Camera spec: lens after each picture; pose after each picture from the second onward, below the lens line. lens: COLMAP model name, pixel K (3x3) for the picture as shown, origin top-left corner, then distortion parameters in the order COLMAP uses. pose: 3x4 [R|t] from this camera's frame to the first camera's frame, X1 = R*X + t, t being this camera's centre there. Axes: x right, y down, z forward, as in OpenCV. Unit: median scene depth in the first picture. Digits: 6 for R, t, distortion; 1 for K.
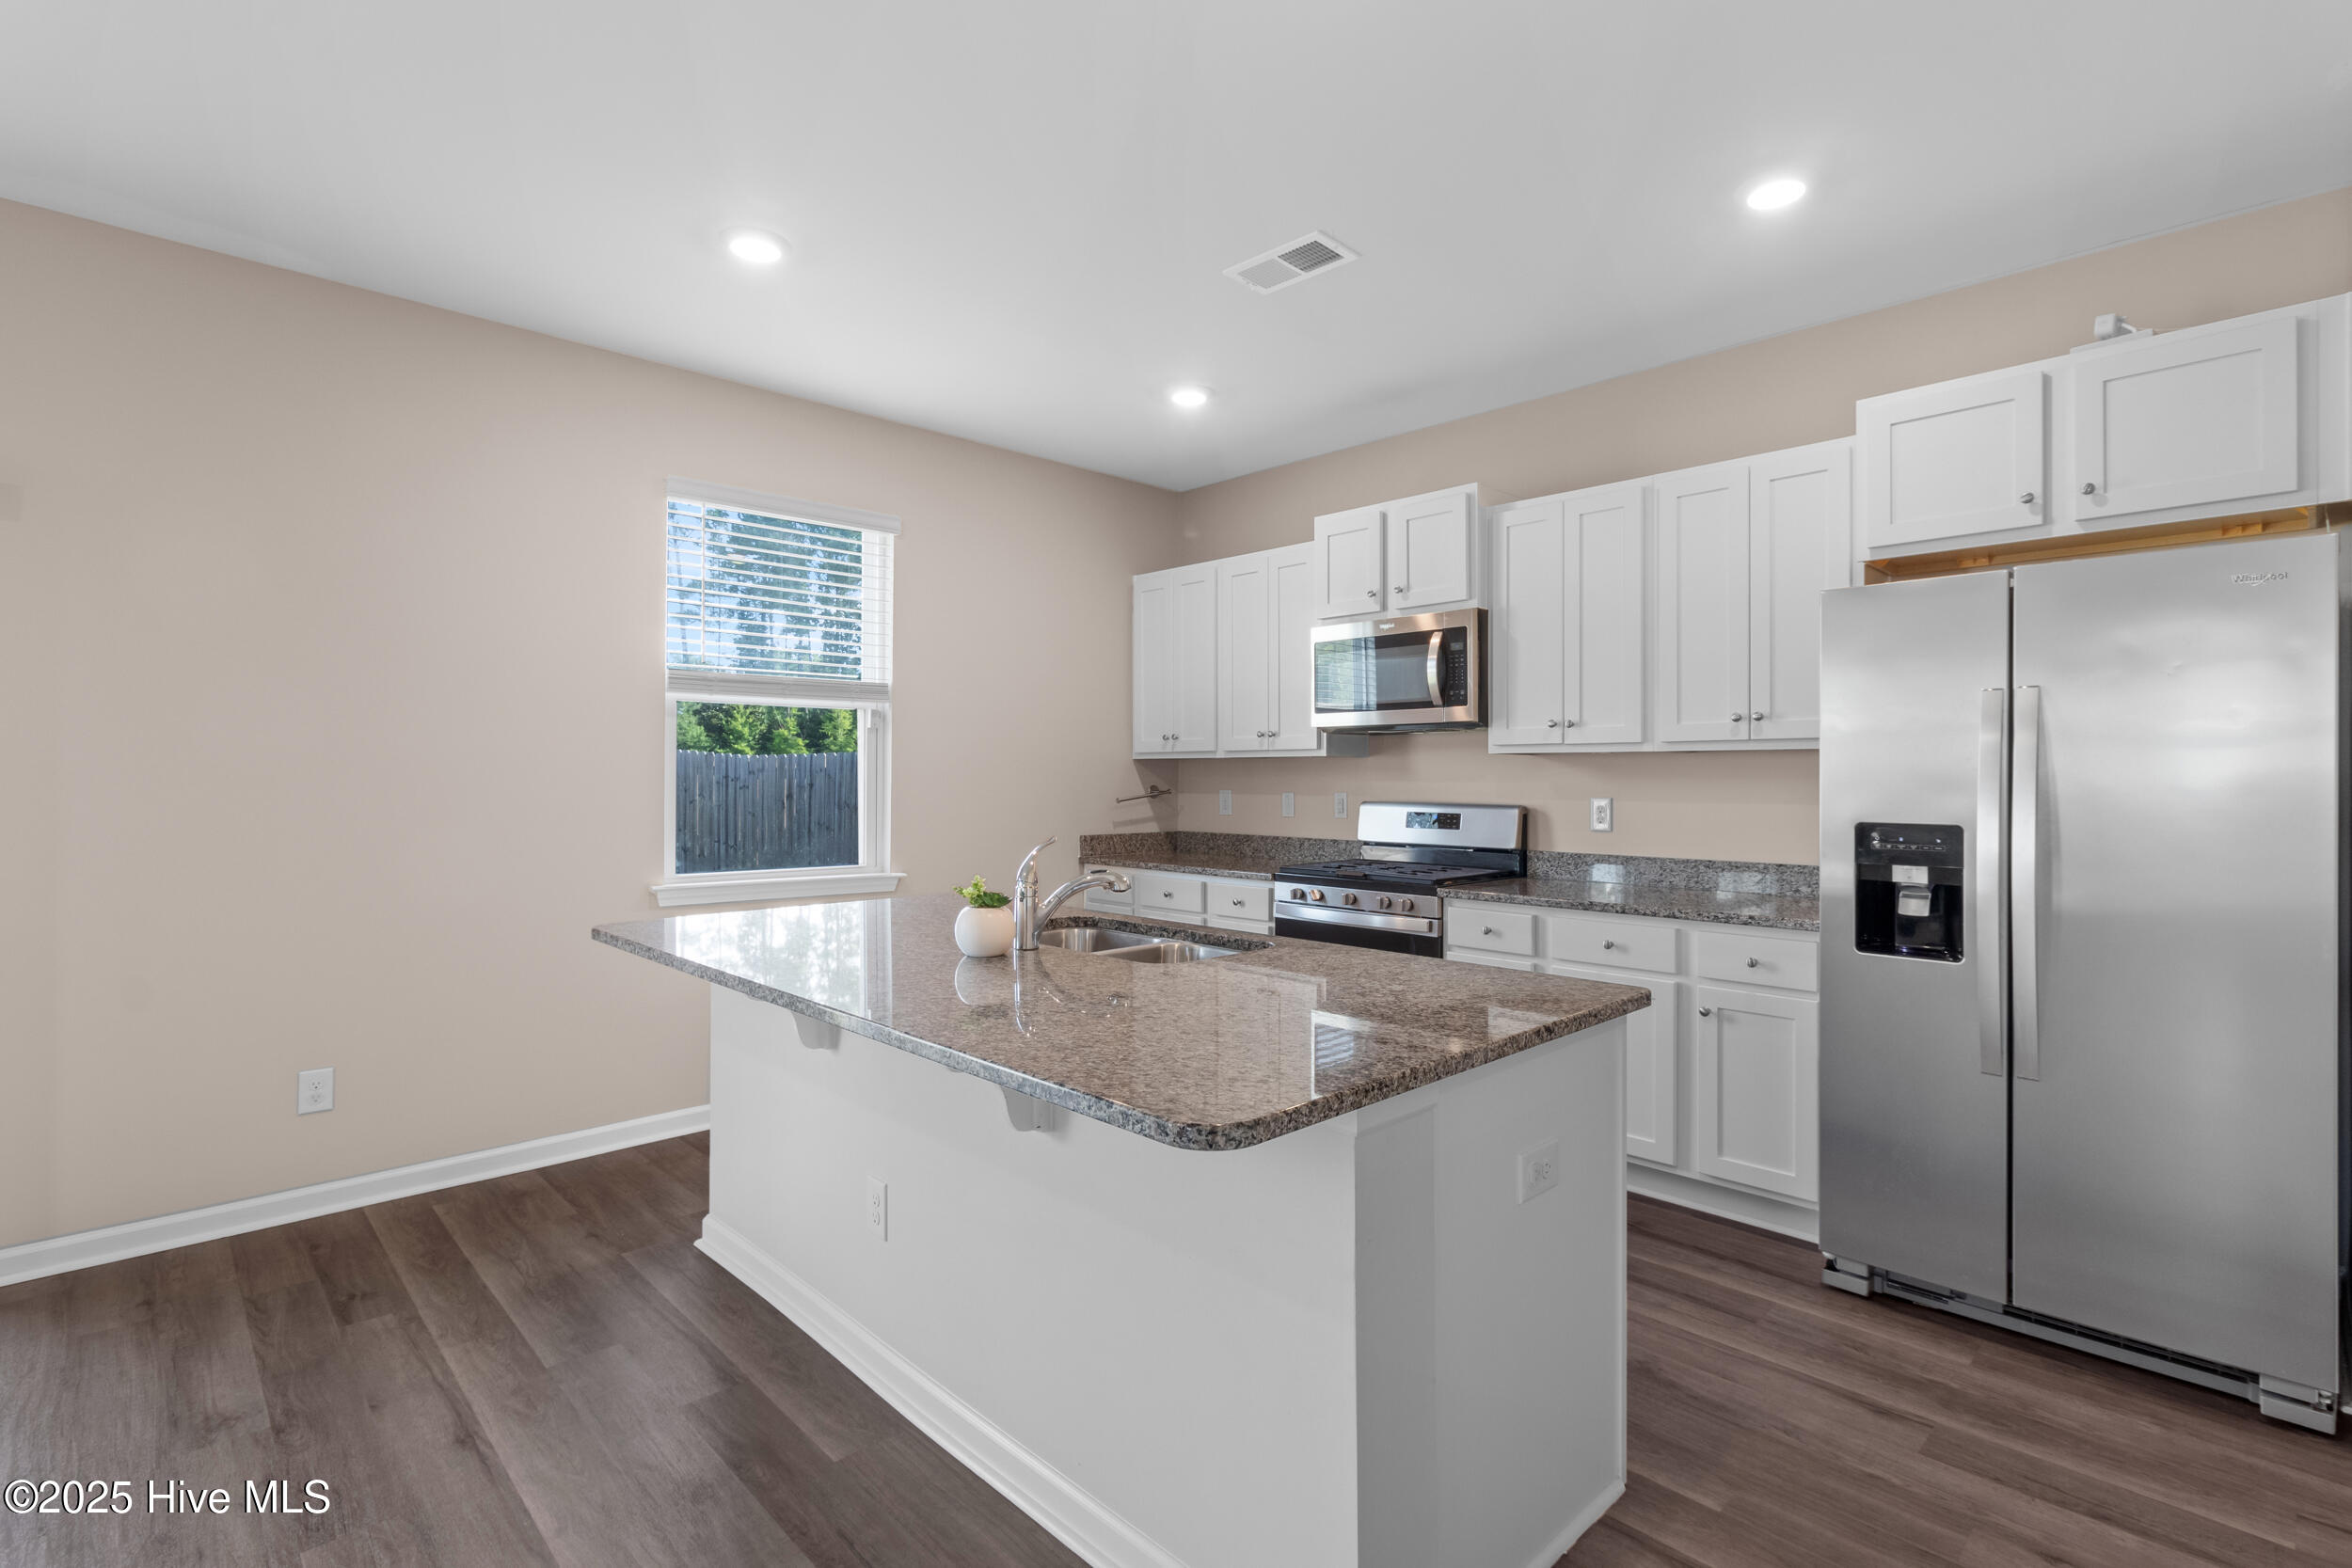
lens RADIAL K [[1101.1, 0, 1201.2], [0, 1101.1, 774.9], [0, 0, 1]] dist [0.000930, 0.000513]
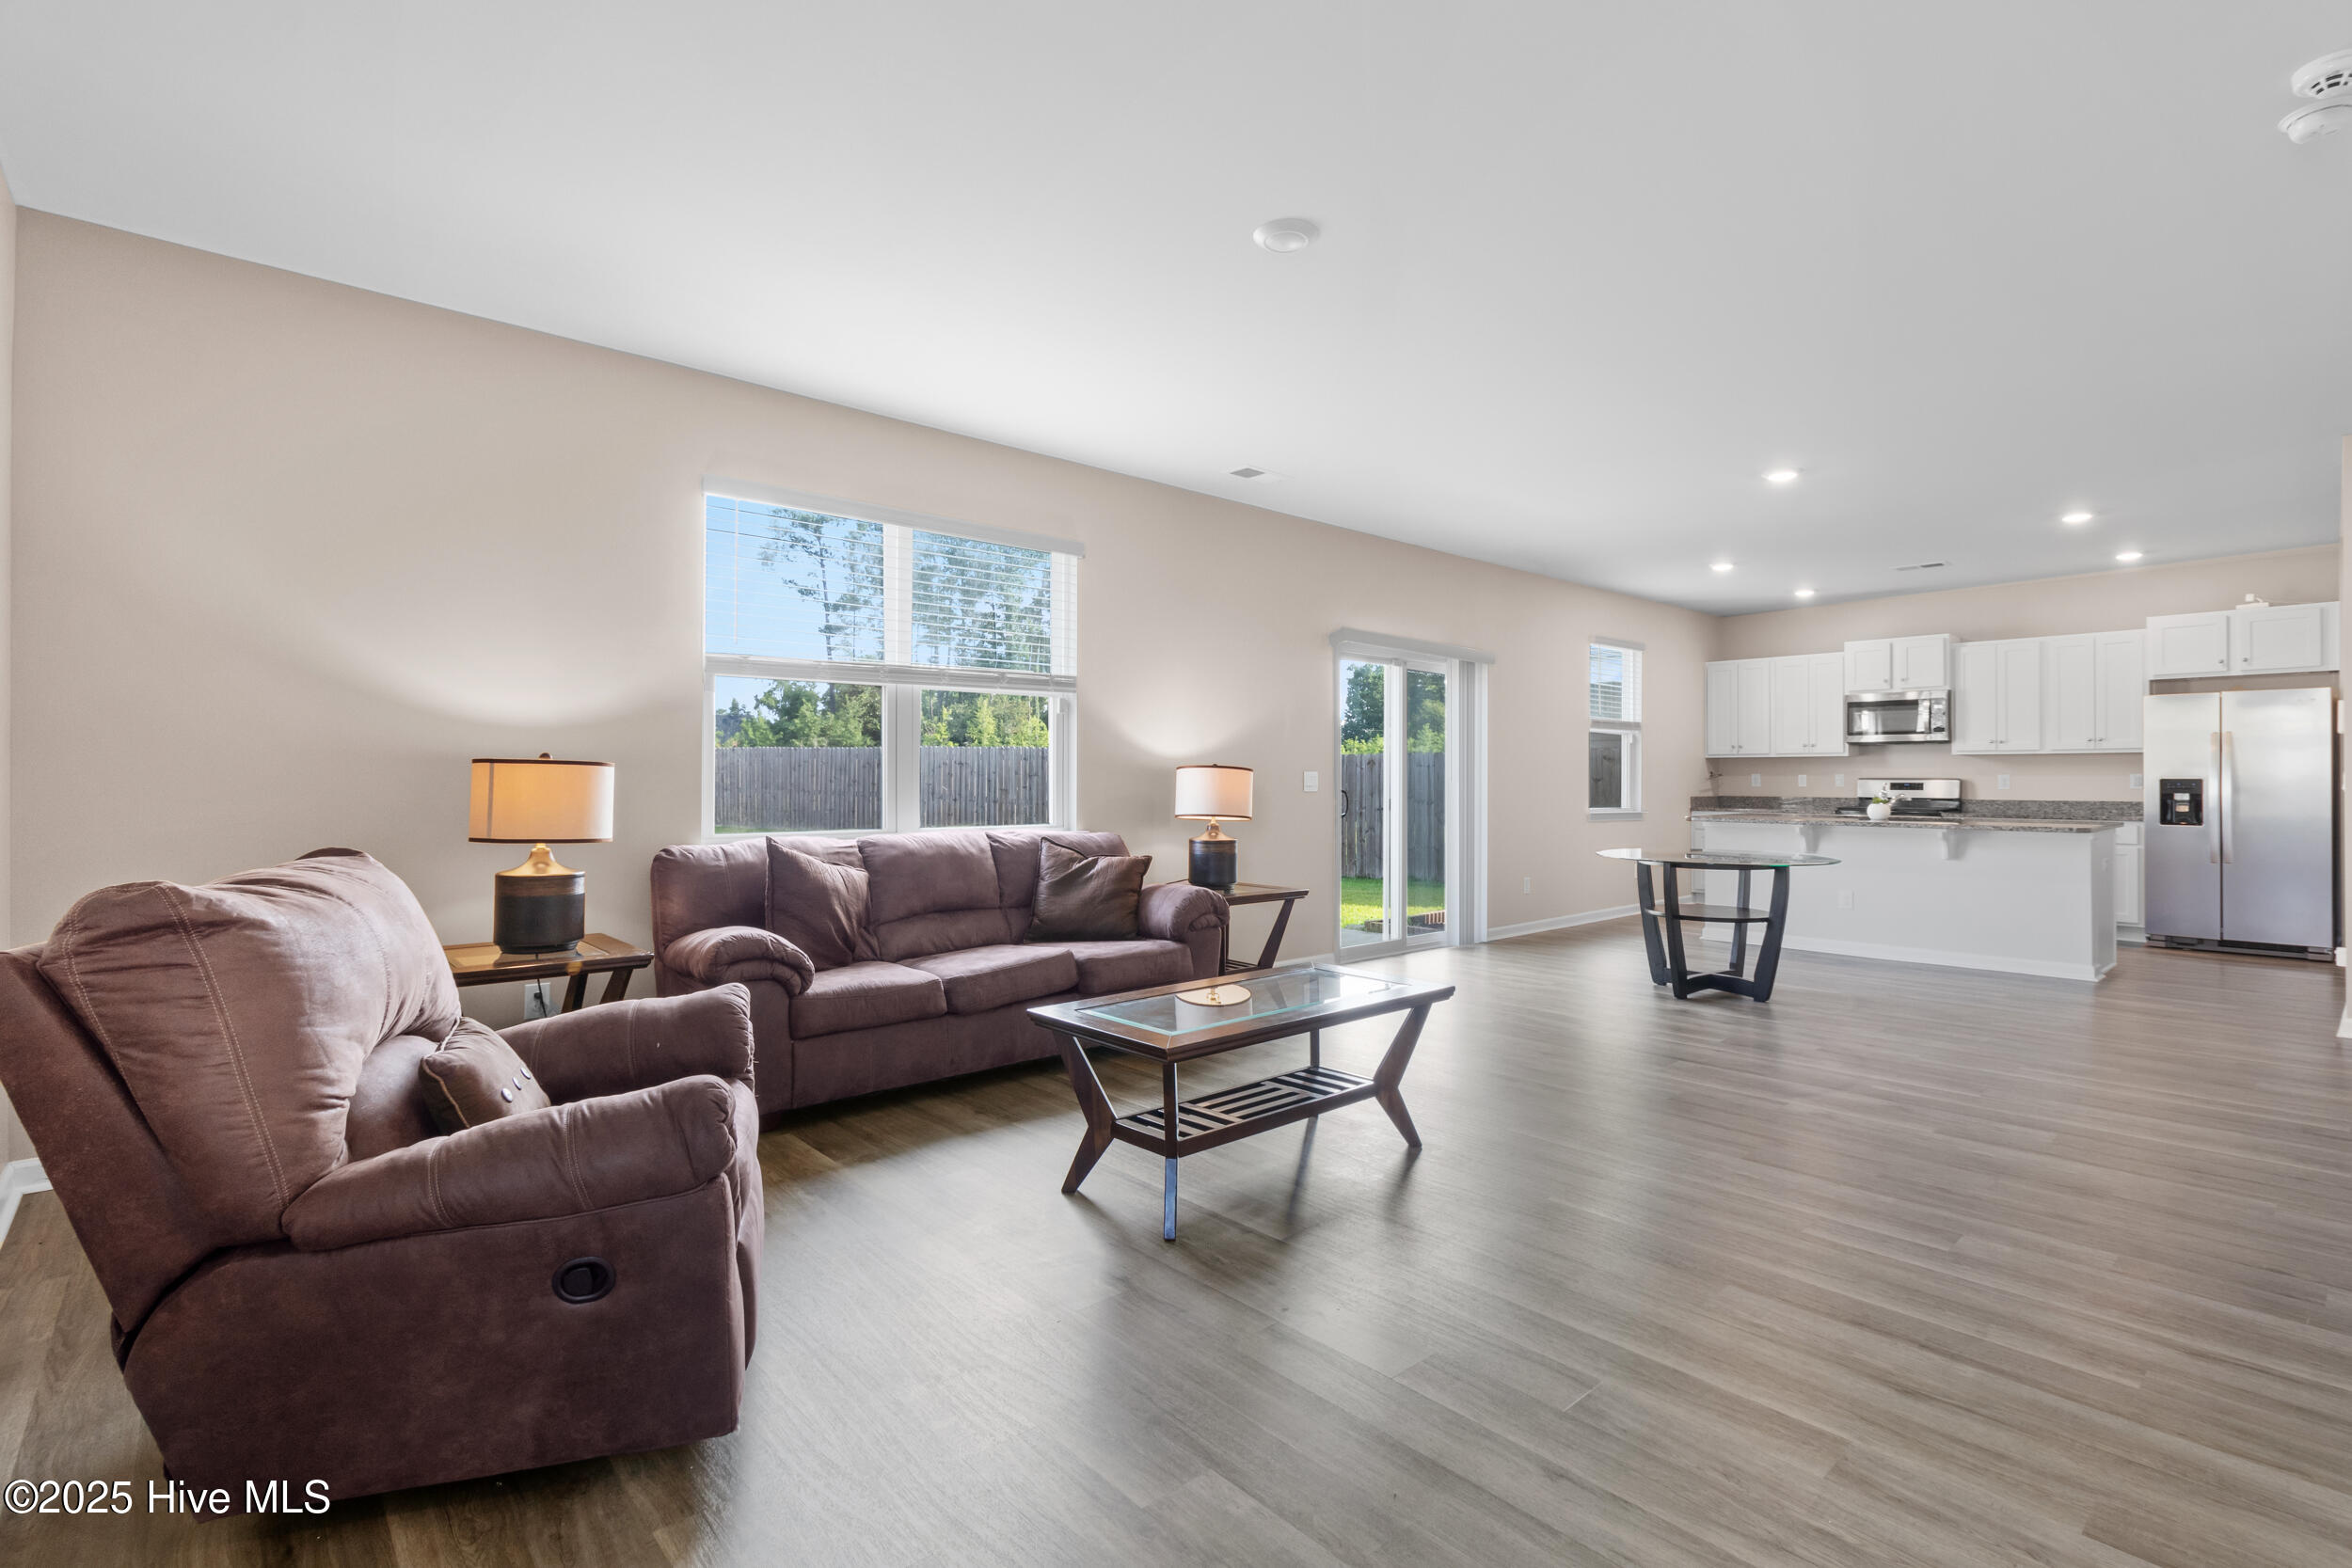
lens RADIAL K [[1101.1, 0, 1174.7], [0, 1101.1, 778.4], [0, 0, 1]] dist [0.000930, 0.000513]
pose [[0.998776, -0.000082, -0.049456, -1.306141], [0.000131, 1.000000, 0.000990, 0.028825], [0.049455, -0.000995, 0.998776, -1.421907]]
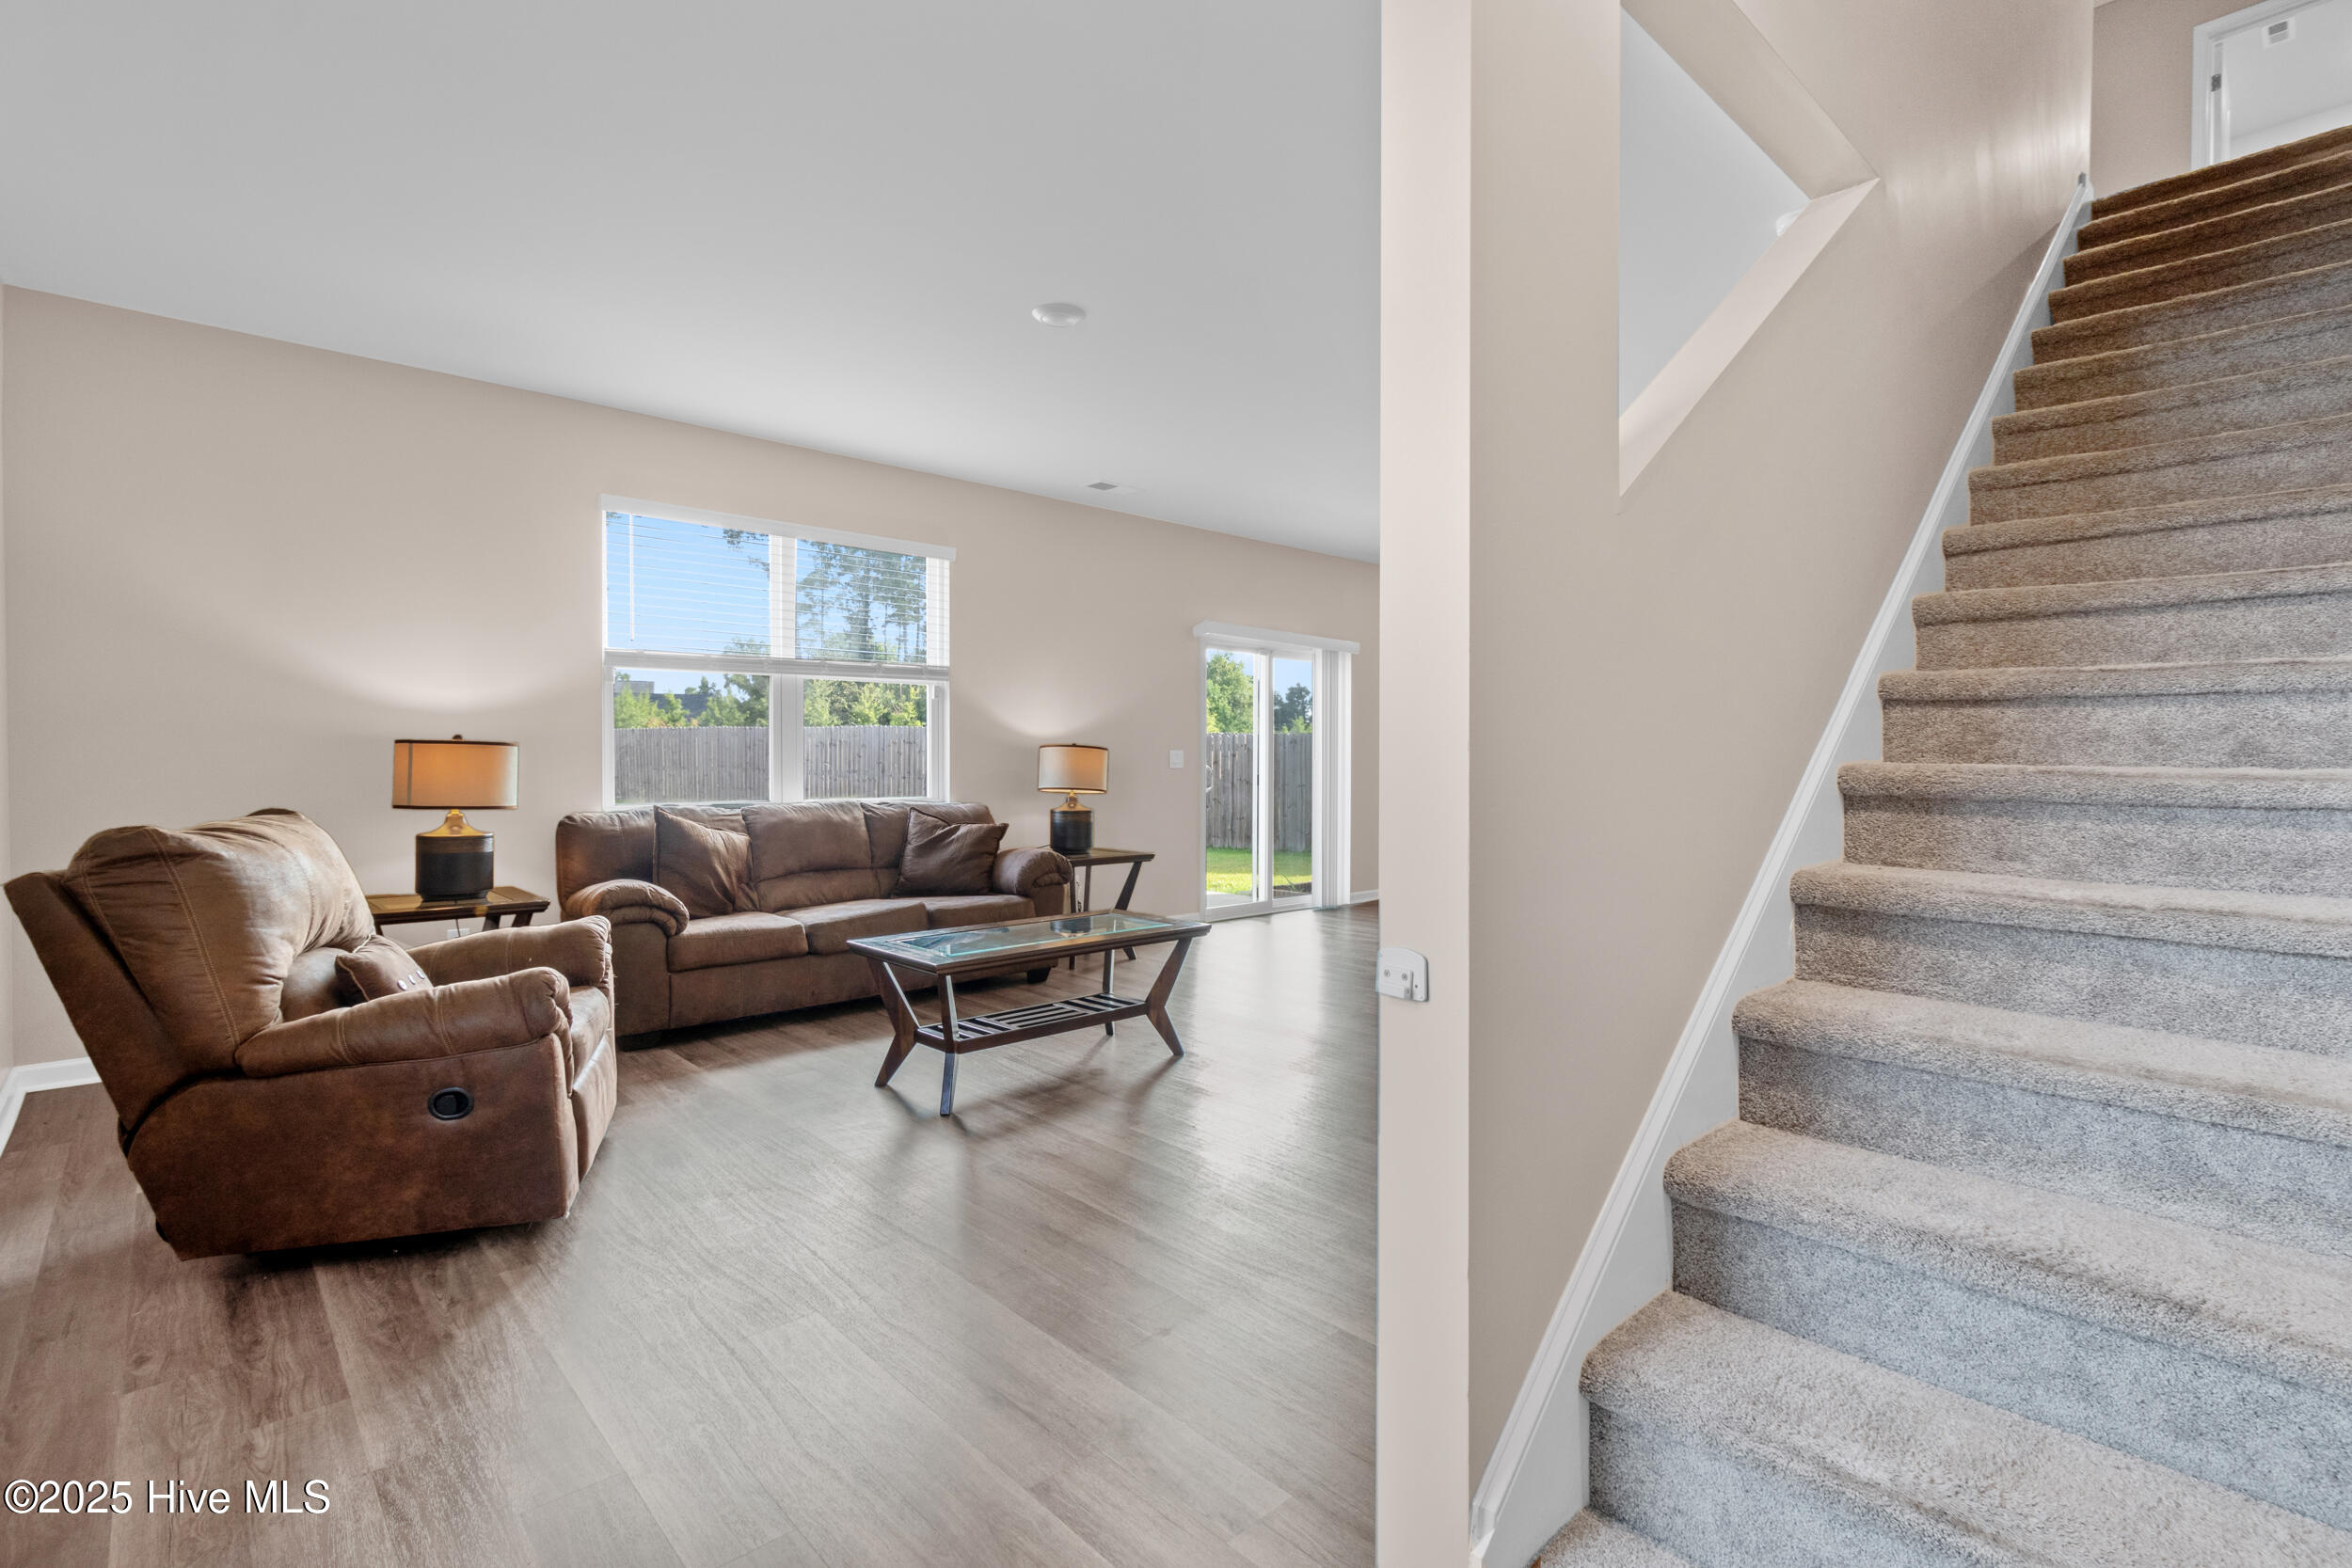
lens RADIAL K [[1101.1, 0, 1177.5], [0, 1101.1, 781.4], [0, 0, 1]] dist [0.000930, 0.000513]
pose [[0.999644, 0.000856, -0.026674, -1.113557], [-0.000257, 0.999748, 0.022446, 0.030177], [0.026687, -0.022431, 0.999392, -1.628587]]
